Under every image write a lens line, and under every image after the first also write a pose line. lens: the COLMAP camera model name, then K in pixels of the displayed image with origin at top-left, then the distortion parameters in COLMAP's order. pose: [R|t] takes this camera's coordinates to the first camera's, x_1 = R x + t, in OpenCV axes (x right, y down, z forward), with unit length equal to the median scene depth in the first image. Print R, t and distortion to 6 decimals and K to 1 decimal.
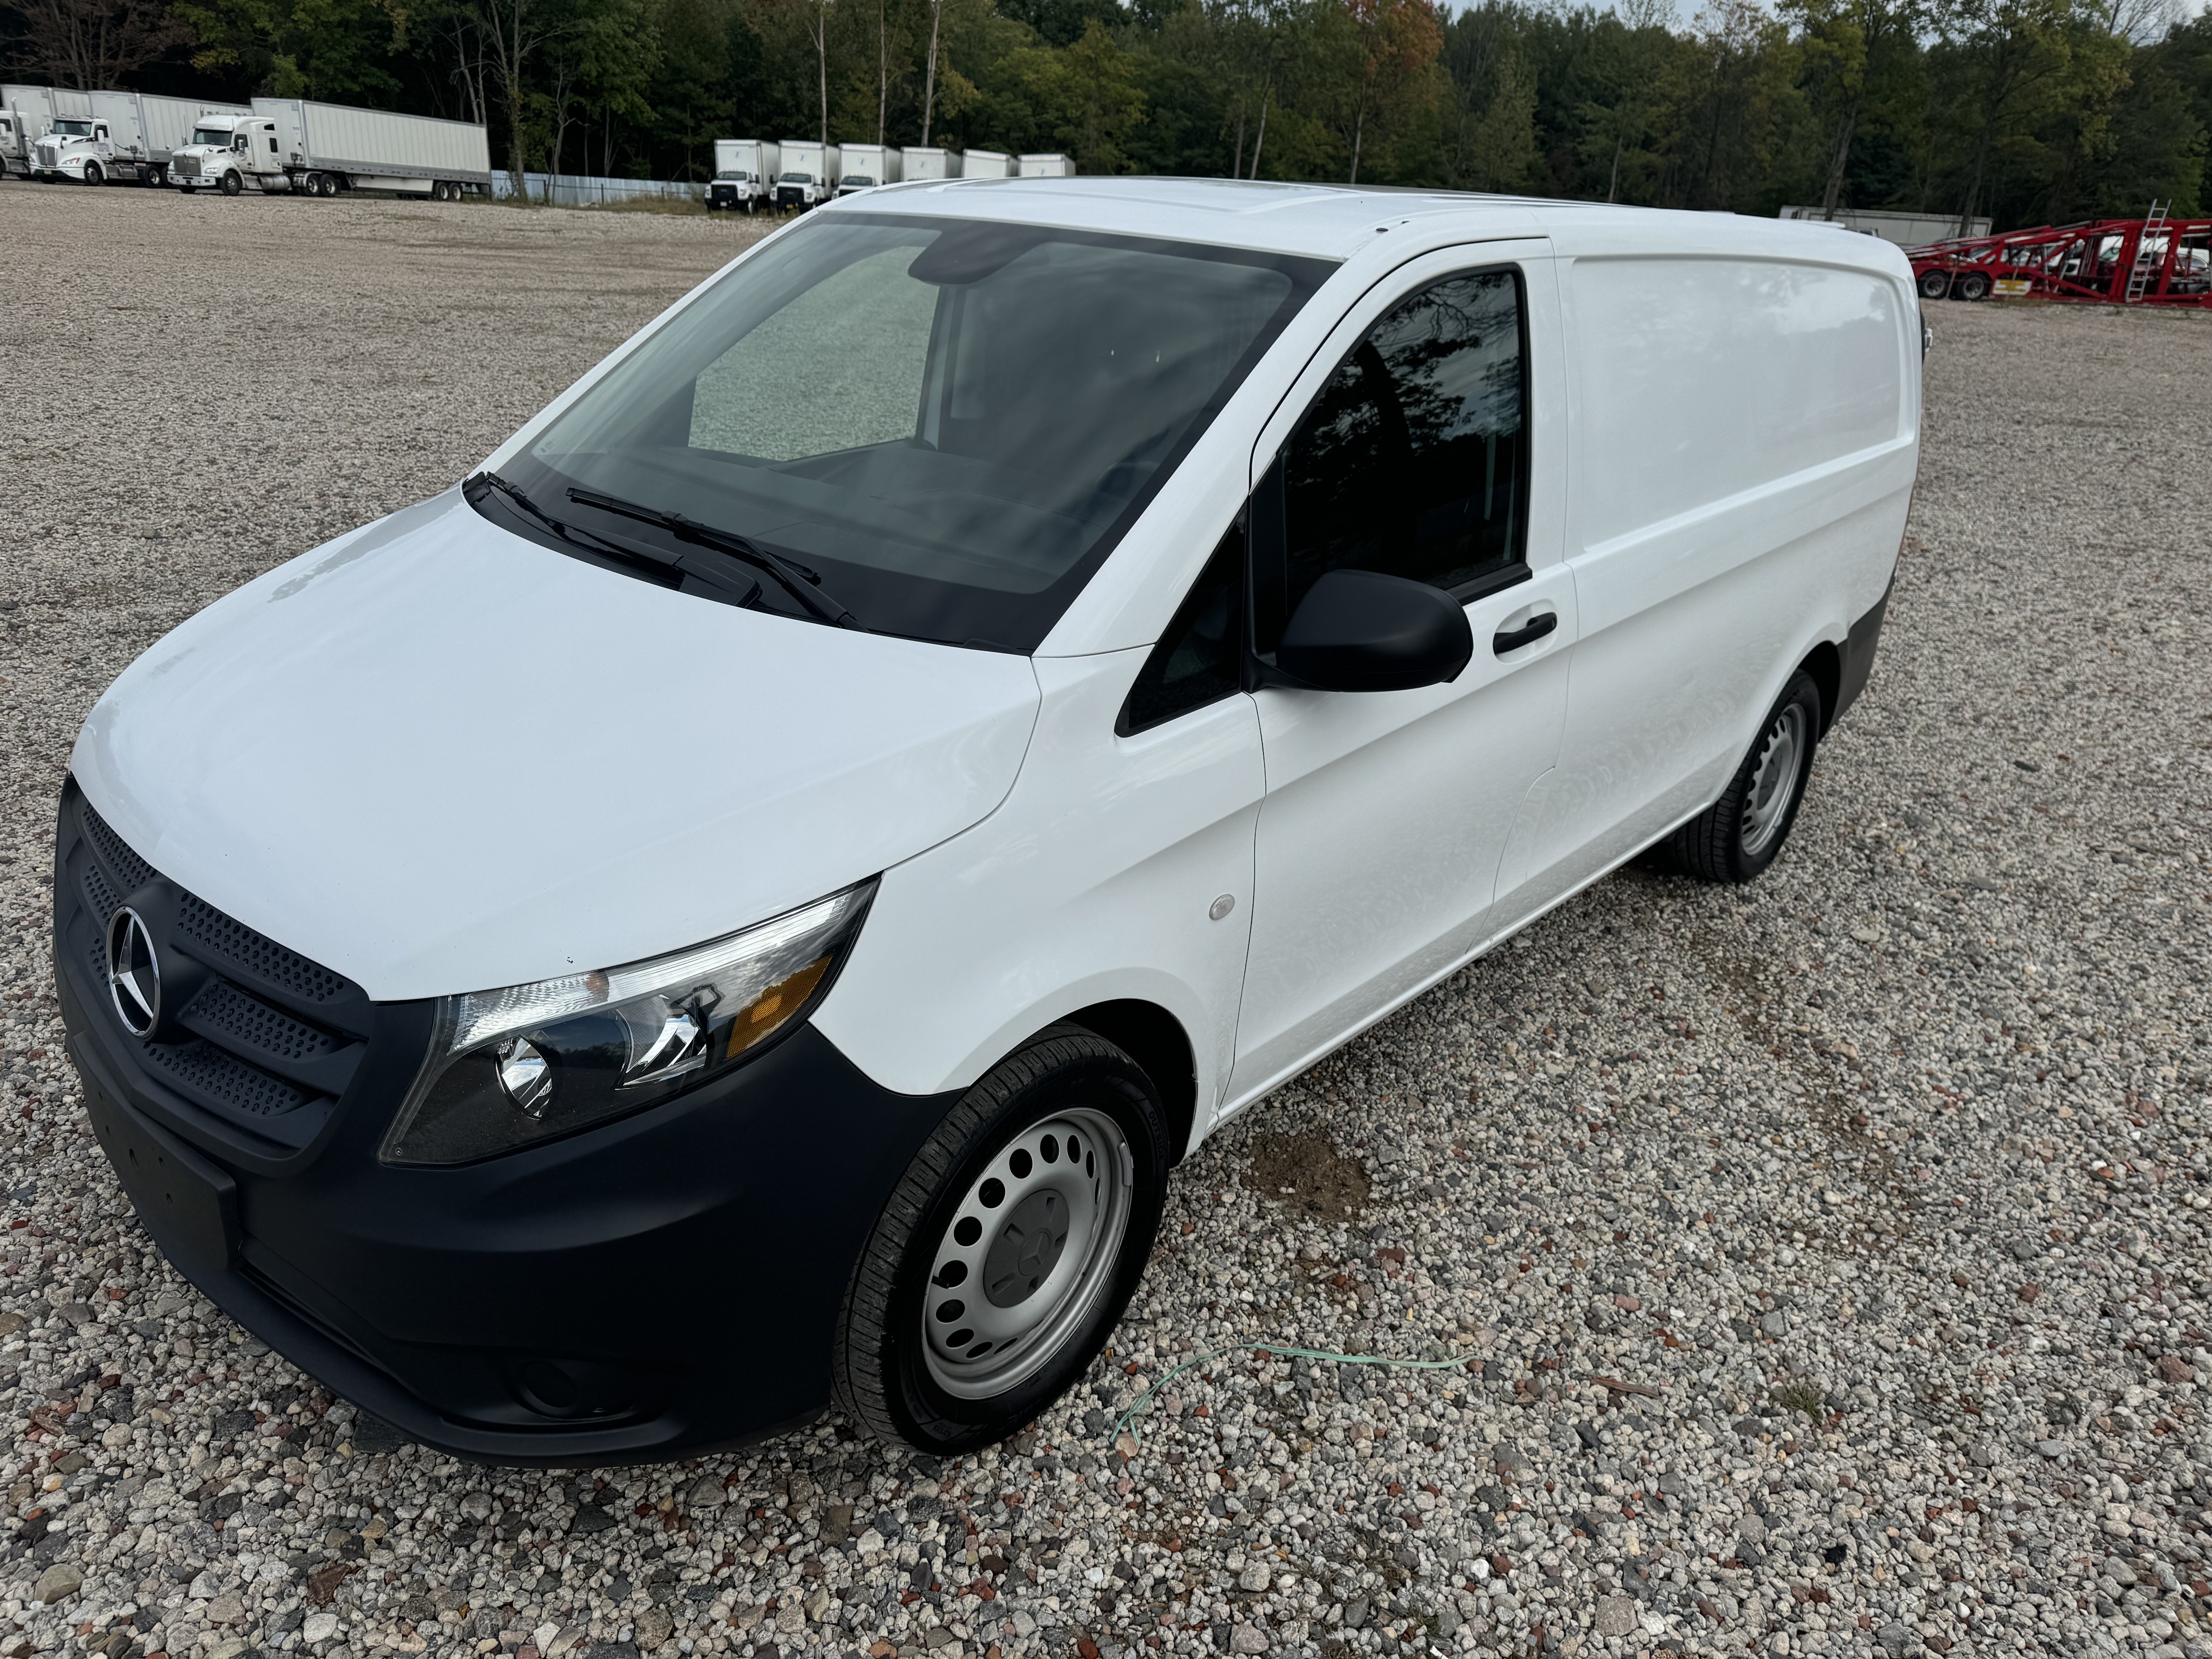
lens RADIAL K [[1575.8, 0, 1095.6], [0, 1575.8, 843.3], [0, 0, 1]] dist [0.024189, -0.016423]
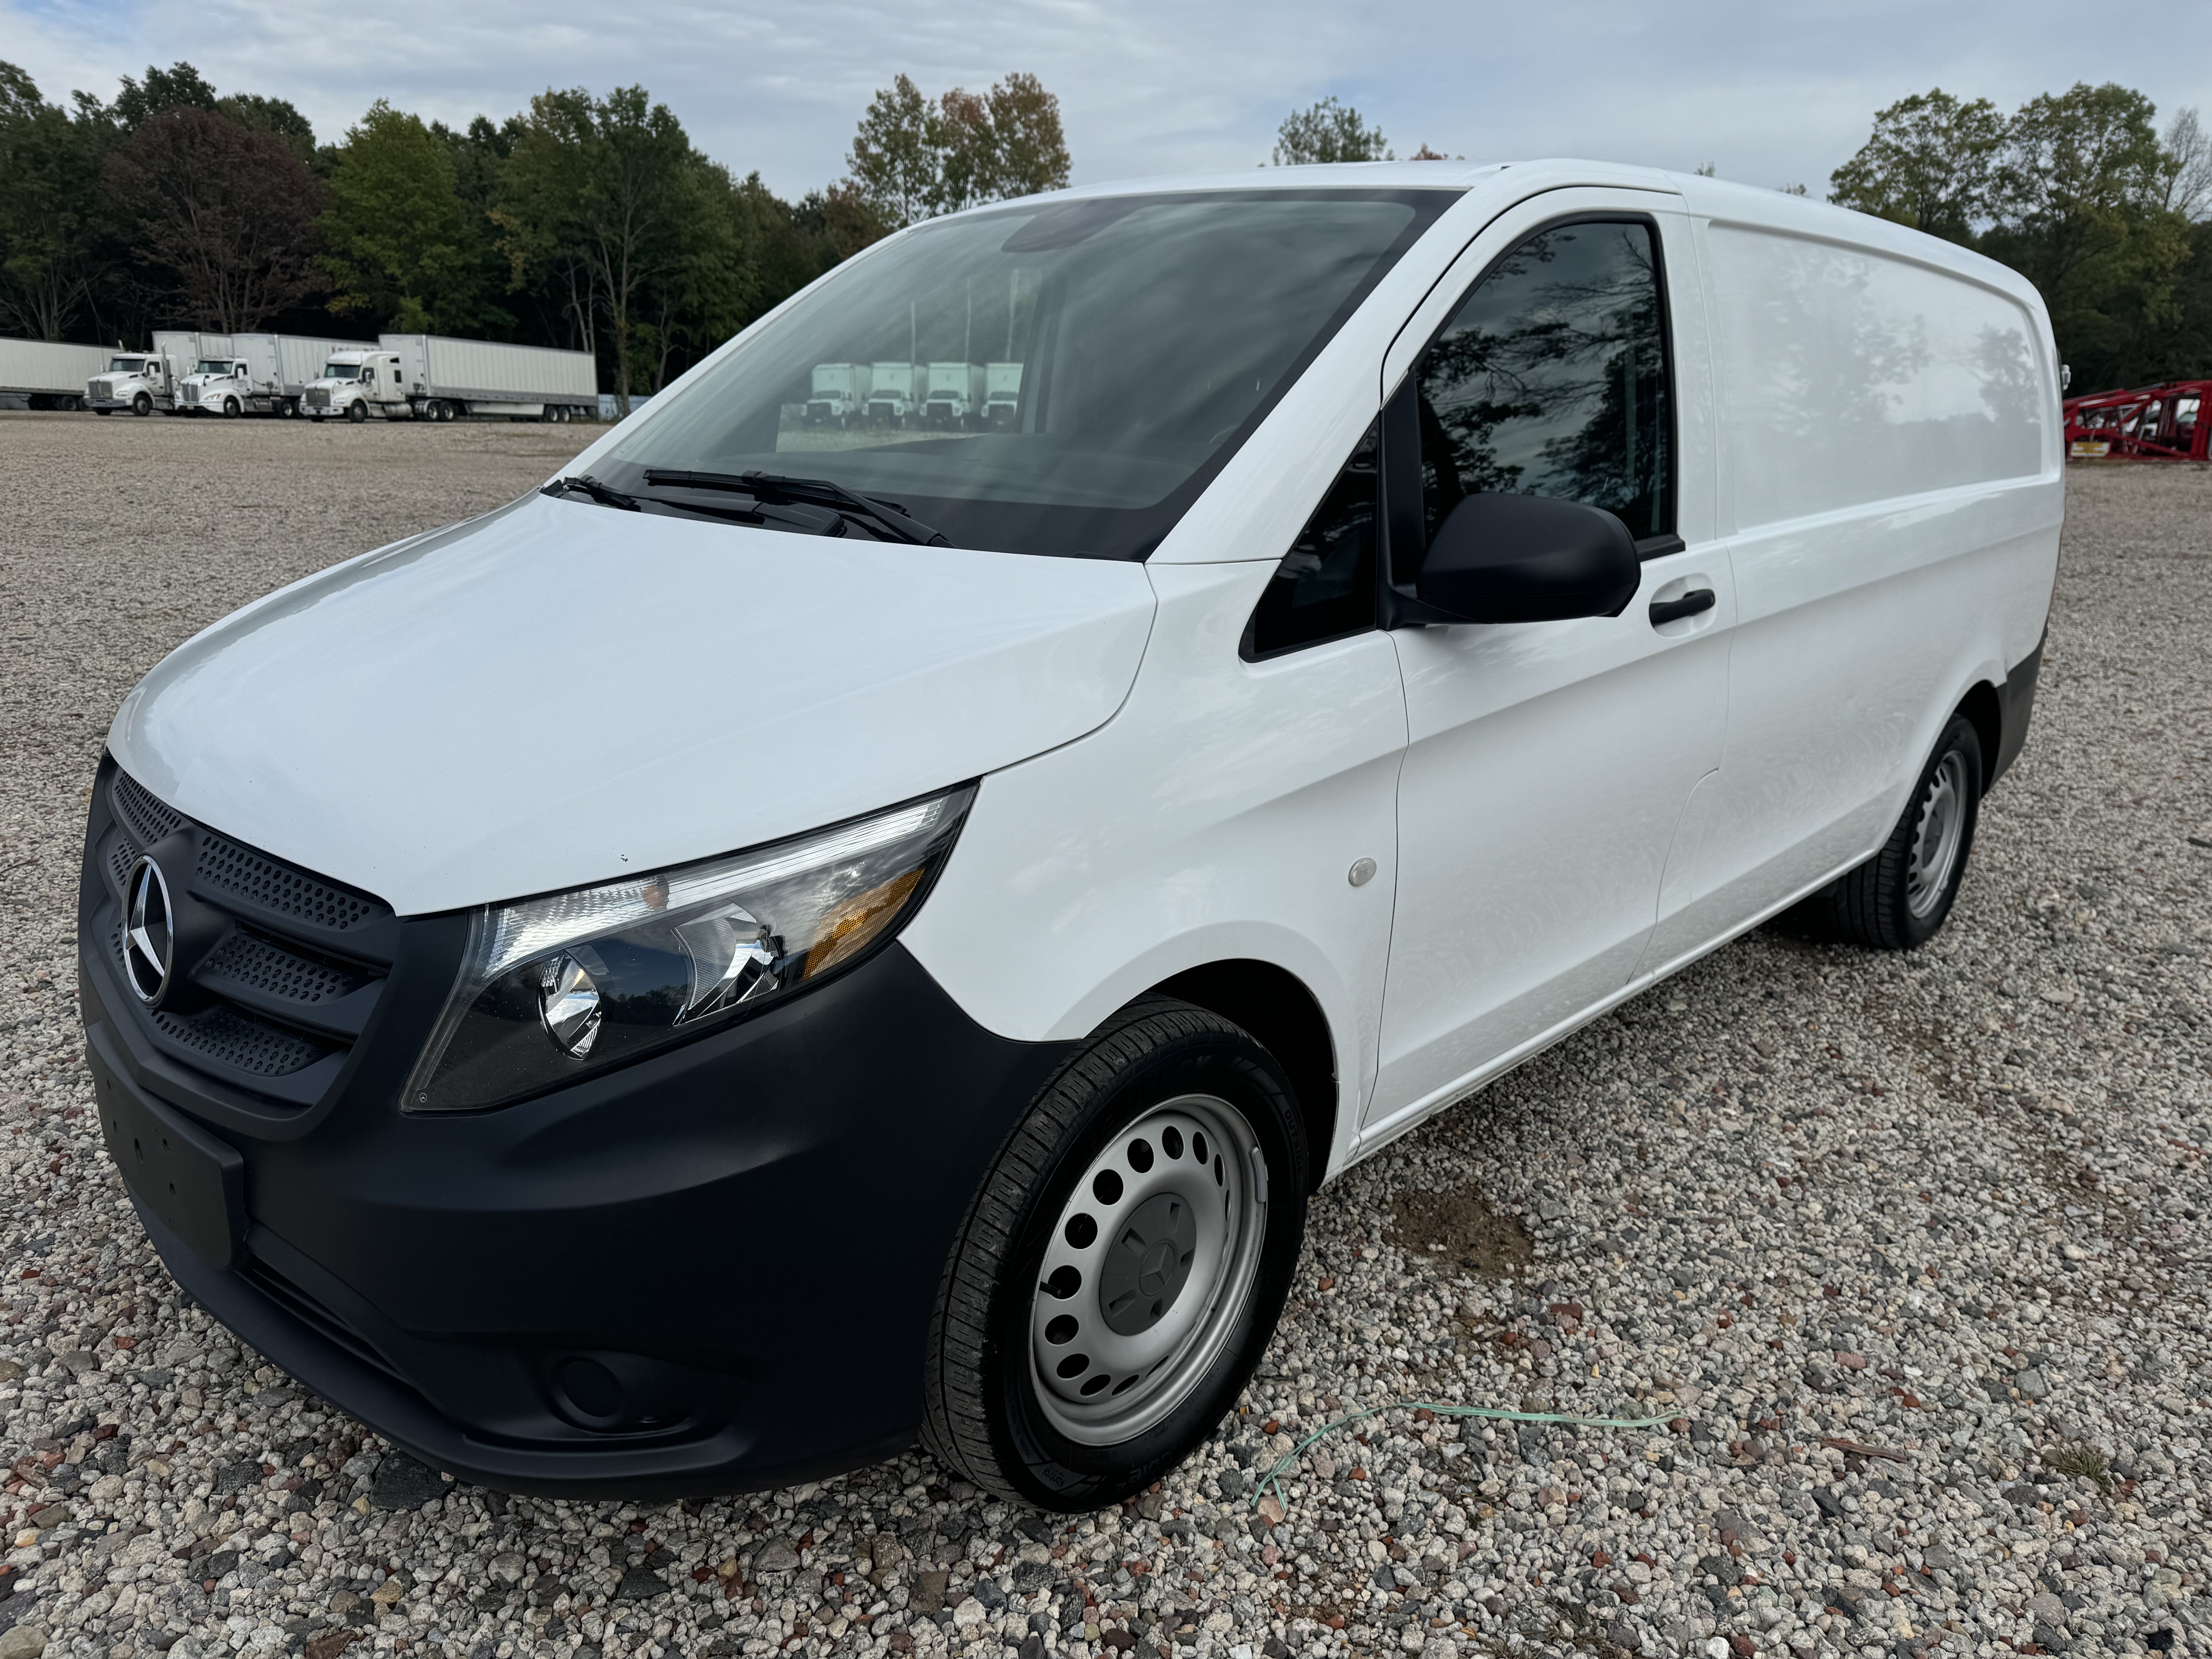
lens RADIAL K [[1589.5, 0, 1106.0], [0, 1589.5, 829.5], [0, 0, 1]] dist [0.010032, -0.003295]
pose [[0.998704, -0.019874, -0.046846, -0.021266], [0.014034, 0.992451, -0.121840, 0.124118], [0.048914, 0.121025, 0.991444, 0.112872]]
